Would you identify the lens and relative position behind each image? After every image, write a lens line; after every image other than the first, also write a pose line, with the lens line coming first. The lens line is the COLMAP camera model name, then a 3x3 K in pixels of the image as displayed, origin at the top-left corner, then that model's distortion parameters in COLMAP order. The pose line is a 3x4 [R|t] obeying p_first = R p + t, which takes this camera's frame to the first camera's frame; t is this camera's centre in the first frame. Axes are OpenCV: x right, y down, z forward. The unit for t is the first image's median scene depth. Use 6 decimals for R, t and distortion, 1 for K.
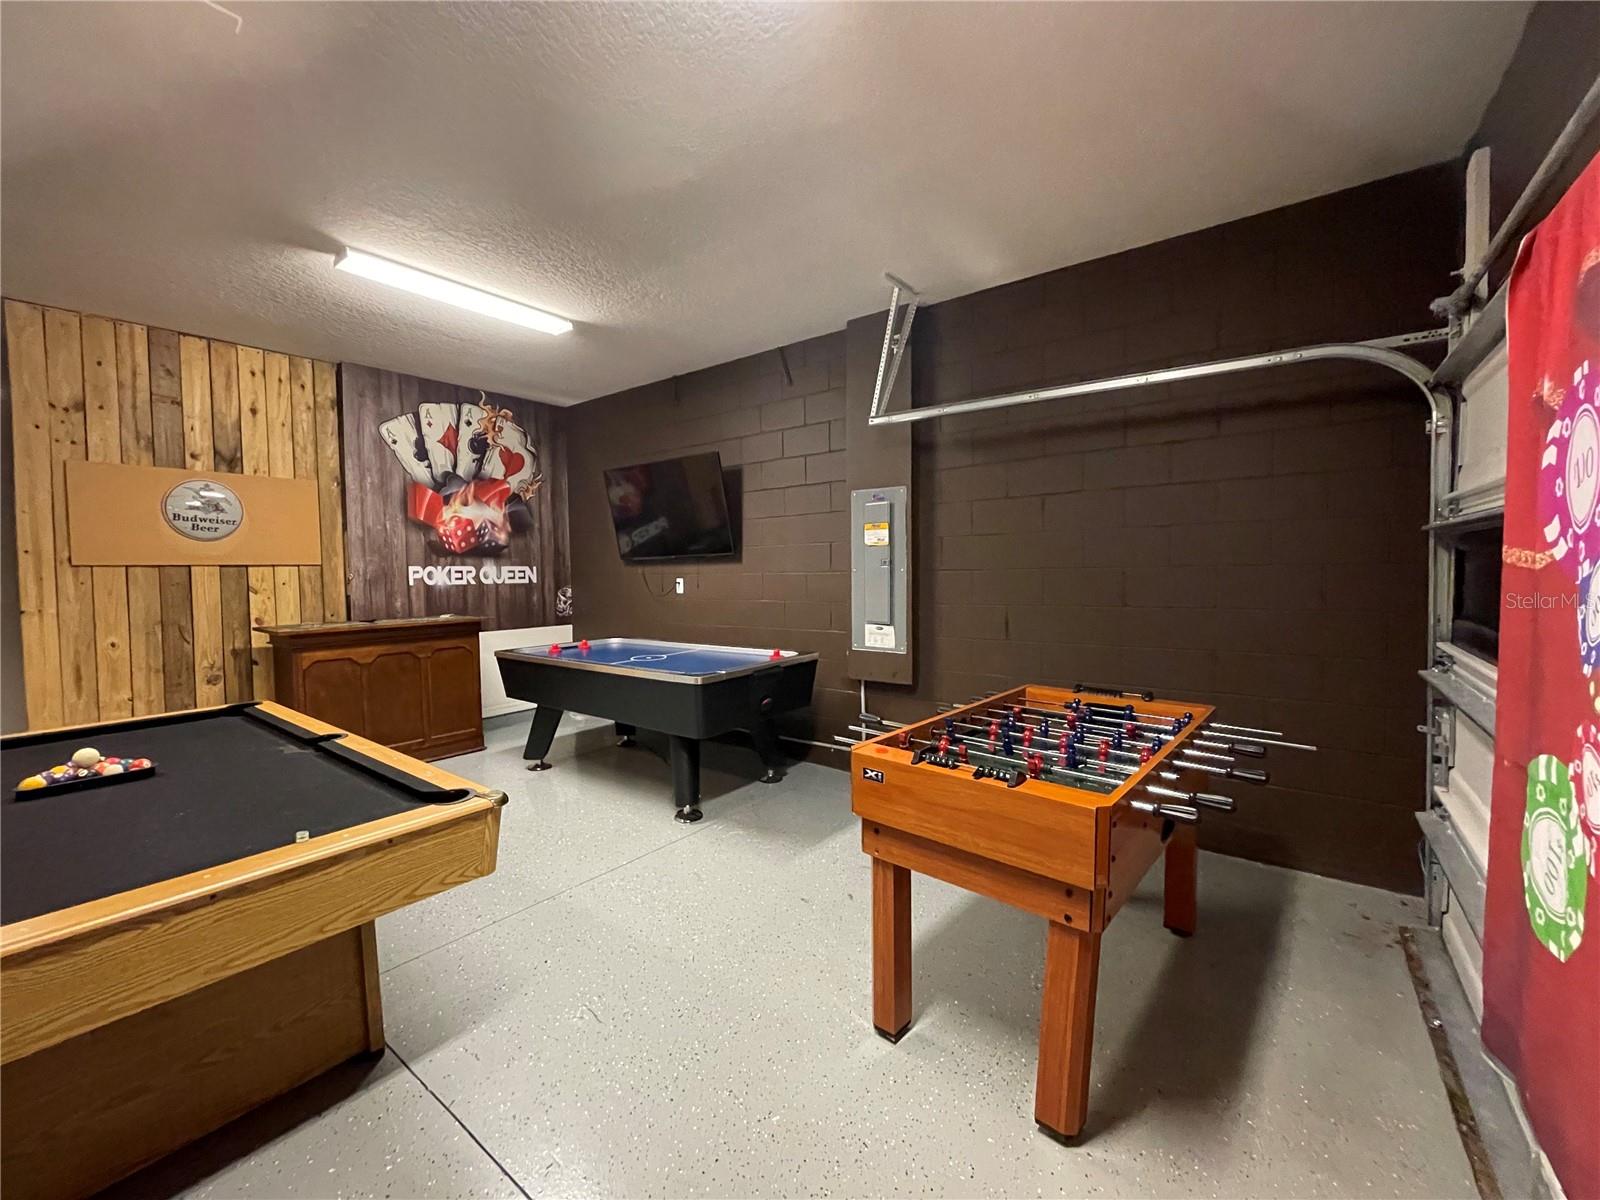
lens RADIAL K [[647.9, 0, 804.5], [0, 647.9, 601.9], [0, 0, 1]] dist [-0.000661, -0.000276]
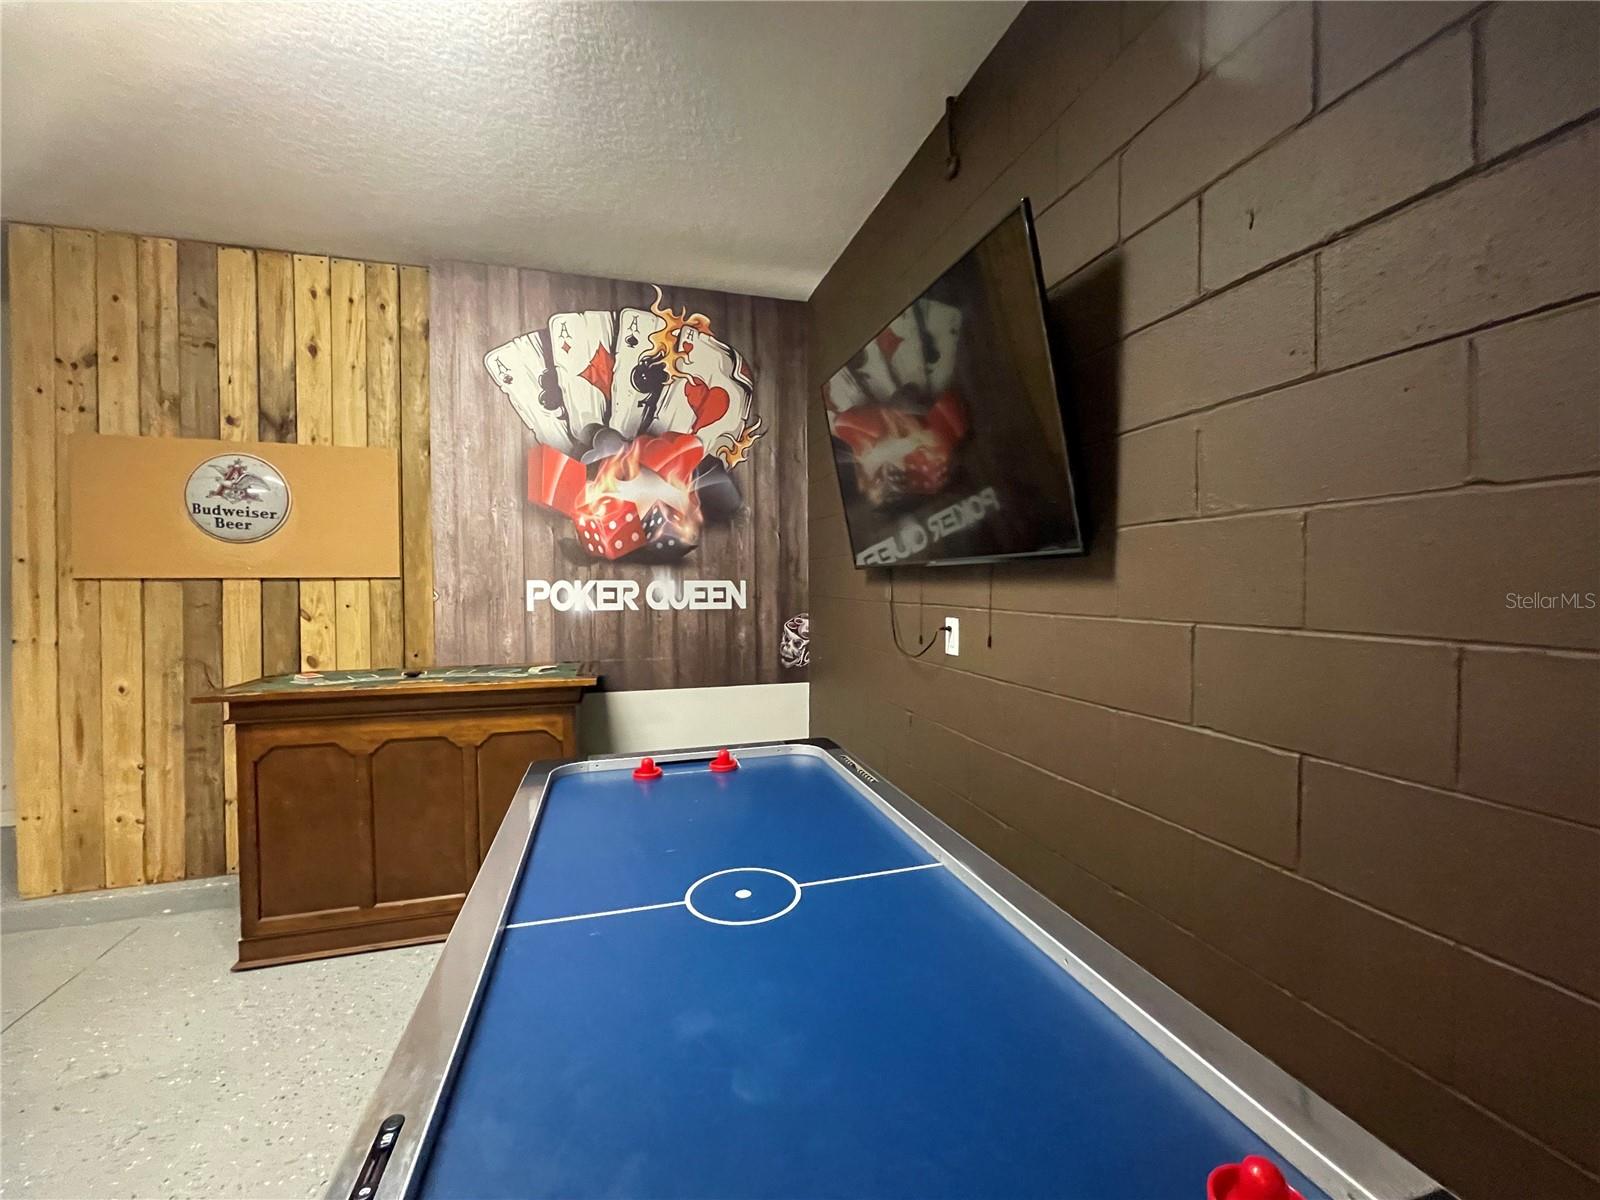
lens RADIAL K [[647.9, 0, 798.4], [0, 647.9, 598.1], [0, 0, 1]] dist [-0.000661, -0.000276]
pose [[0.799239, 0.027318, -0.600392, -0.032259], [-0.037058, 0.999306, -0.003862, -0.045767], [0.599870, 0.025336, 0.799696, 0.668746]]
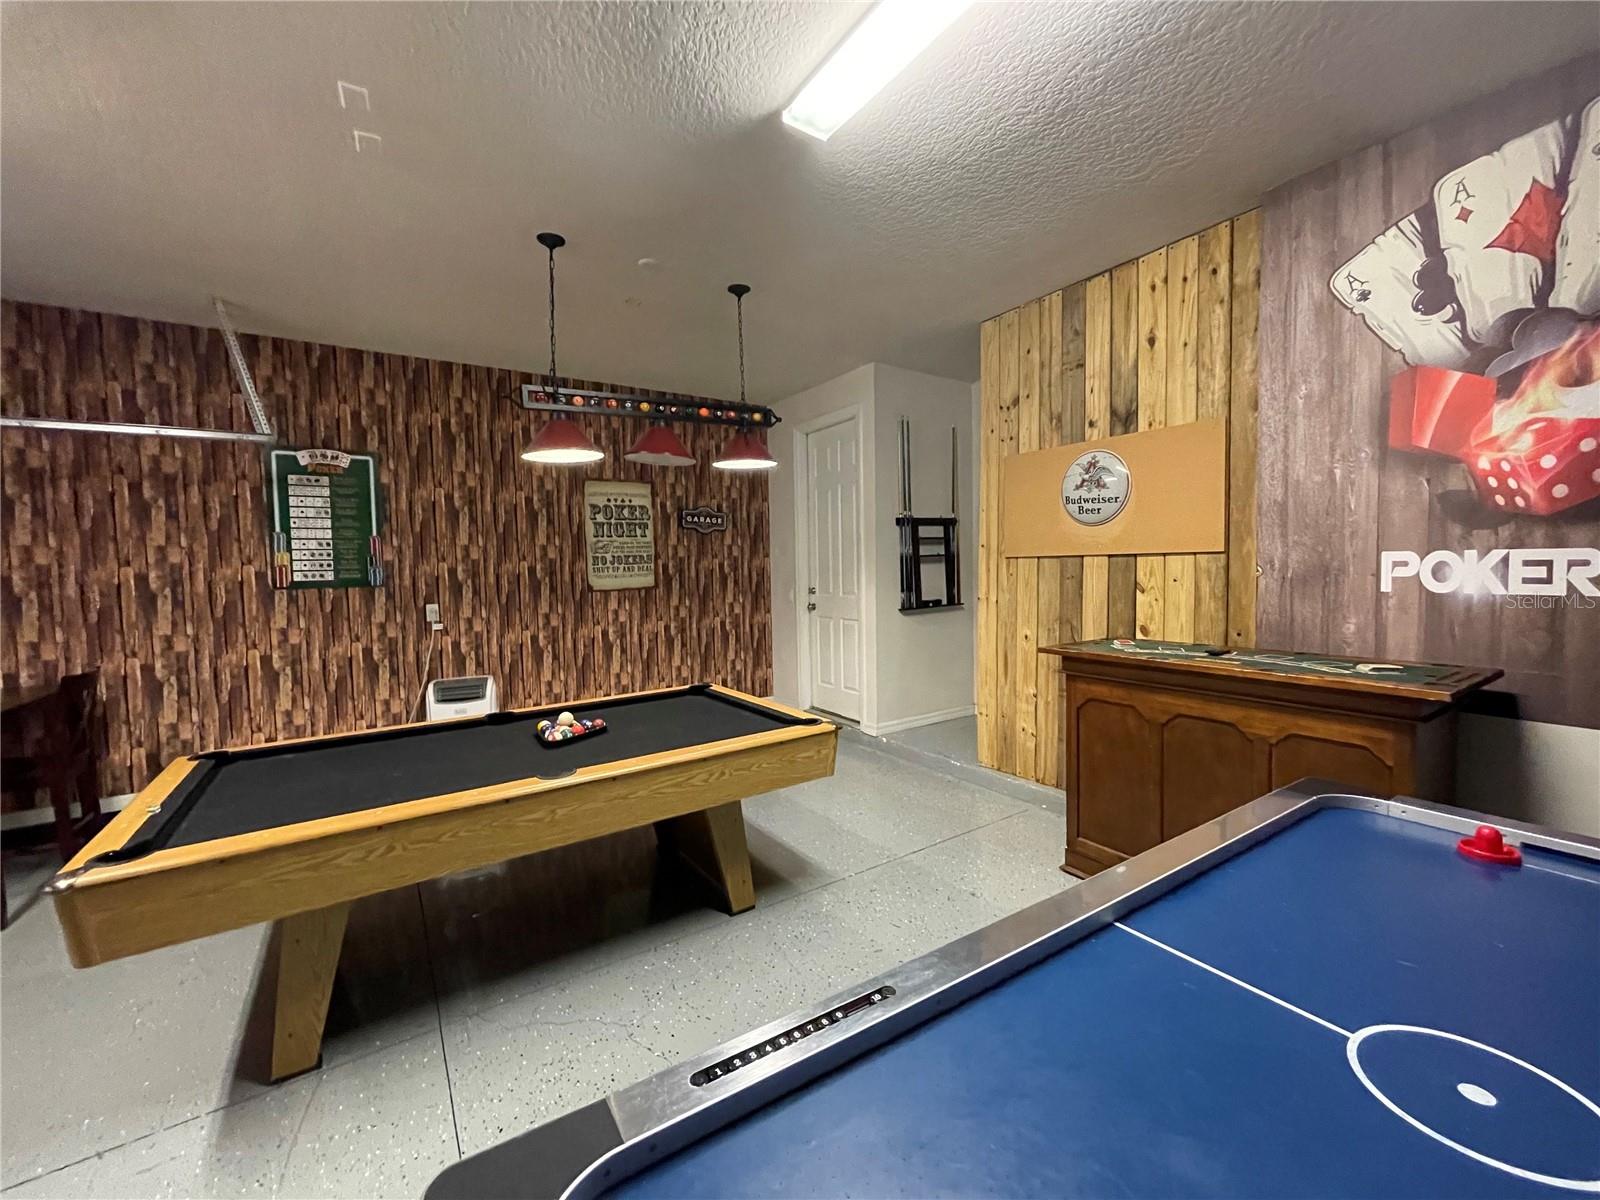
lens RADIAL K [[647.9, 0, 794.4], [0, 647.9, 596.1], [0, 0, 1]] dist [-0.000661, -0.000276]
pose [[-0.343950, 0.066047, -0.936662, -0.015122], [-0.021917, 0.996687, 0.078327, -0.050549], [0.938732, 0.047470, -0.341363, 0.767338]]
